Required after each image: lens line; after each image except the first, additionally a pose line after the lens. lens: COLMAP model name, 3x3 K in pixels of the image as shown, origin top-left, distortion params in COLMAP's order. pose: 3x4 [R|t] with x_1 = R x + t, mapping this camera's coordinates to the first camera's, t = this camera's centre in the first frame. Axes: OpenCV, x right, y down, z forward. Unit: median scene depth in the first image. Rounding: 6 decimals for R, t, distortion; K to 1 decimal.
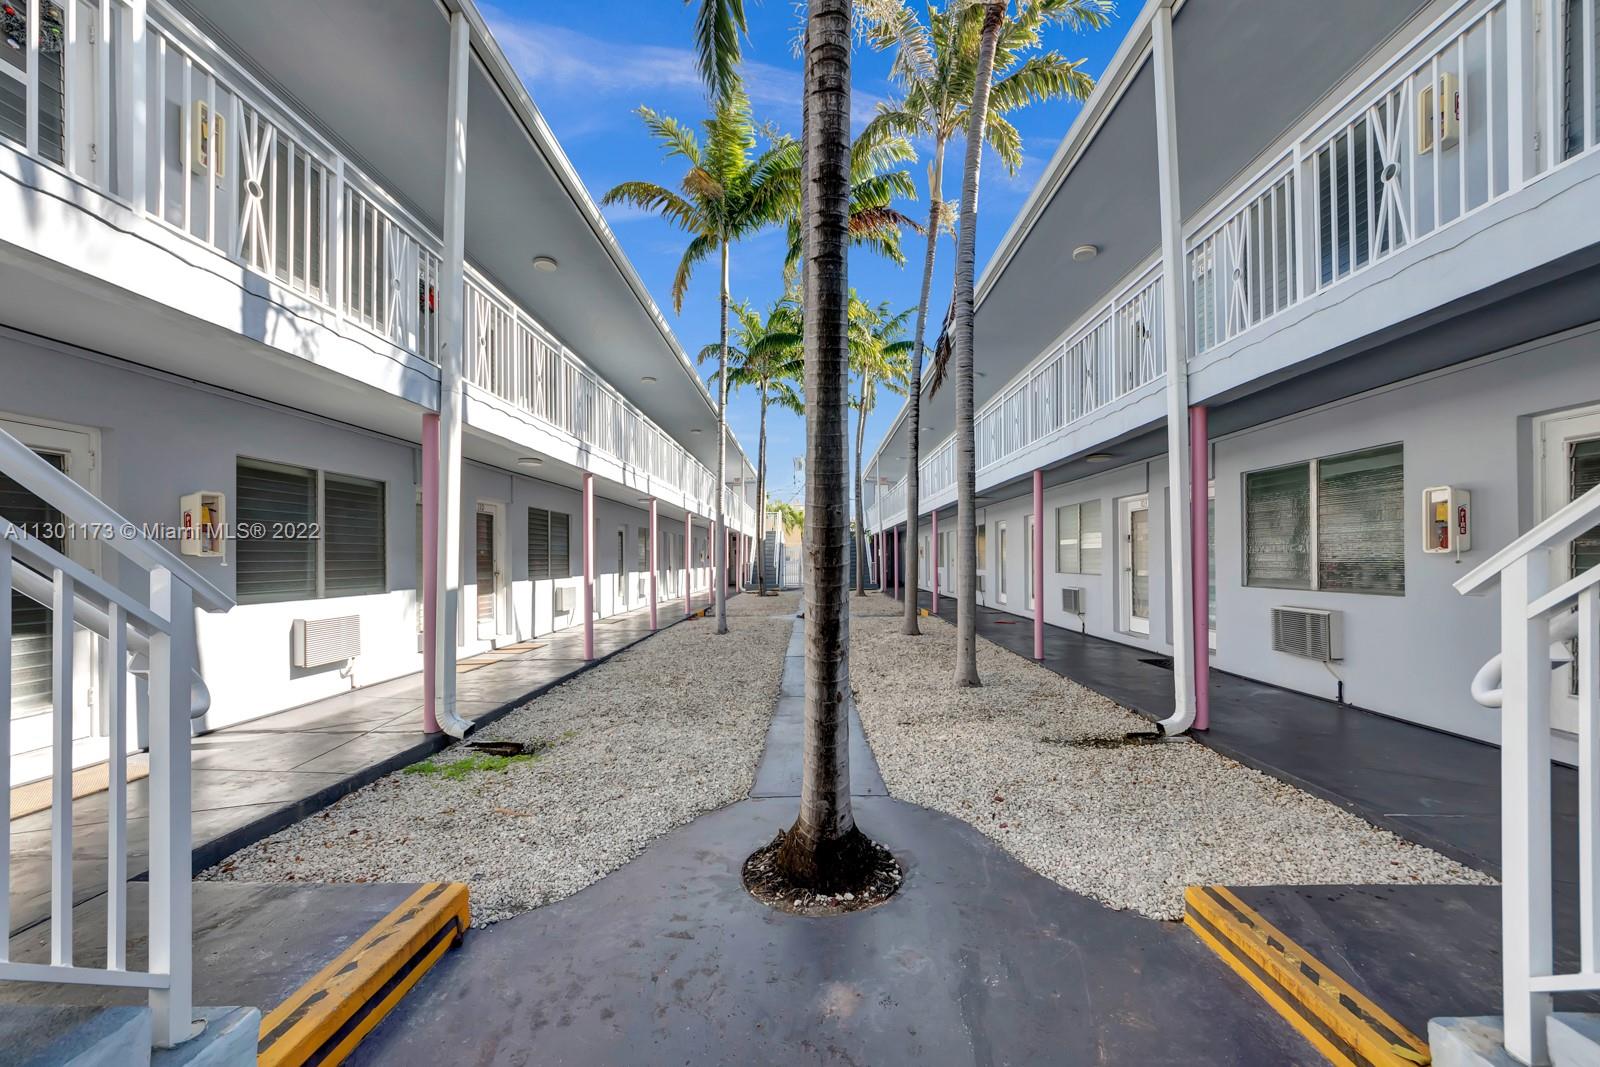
lens RADIAL K [[618.6, 0, 799.7], [0, 618.6, 549.9], [0, 0, 1]] dist [0.006737, -0.002430]
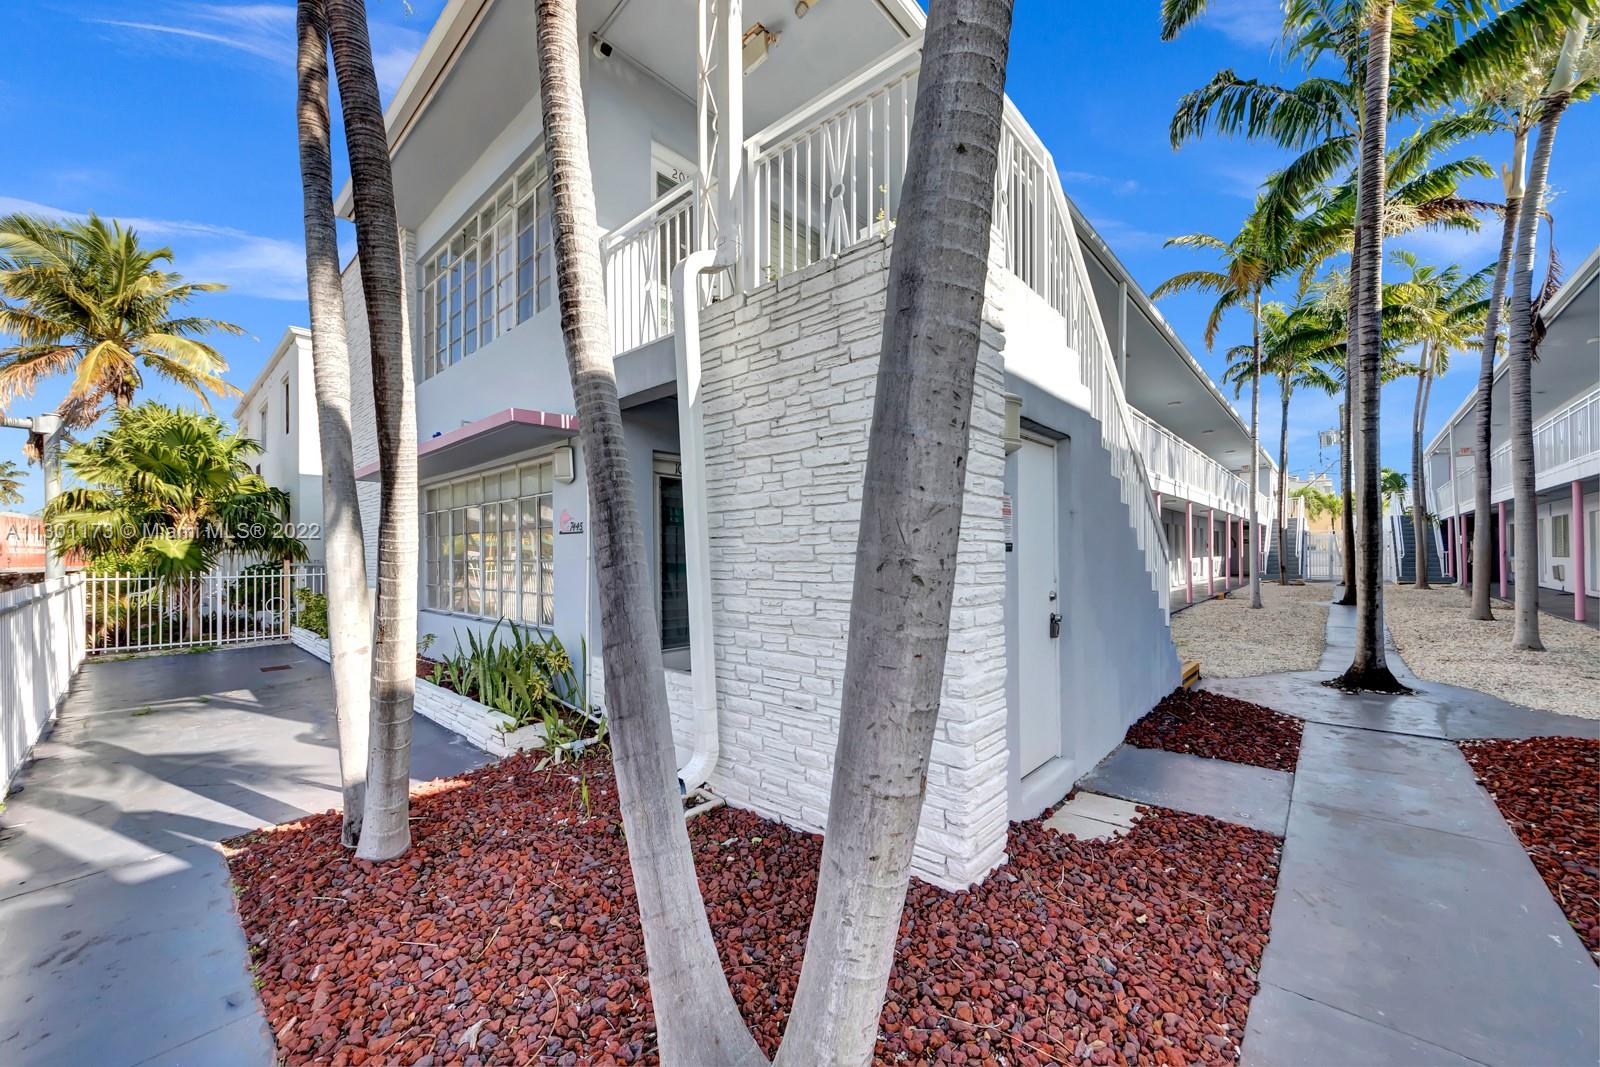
lens RADIAL K [[618.6, 0, 798.0], [0, 618.6, 545.3], [0, 0, 1]] dist [0.006737, -0.002430]
pose [[0.763416, -0.005116, -0.645887, -0.017294], [0.011448, 0.999919, 0.005611, -0.006451], [0.645806, -0.011678, 0.763412, -0.425112]]
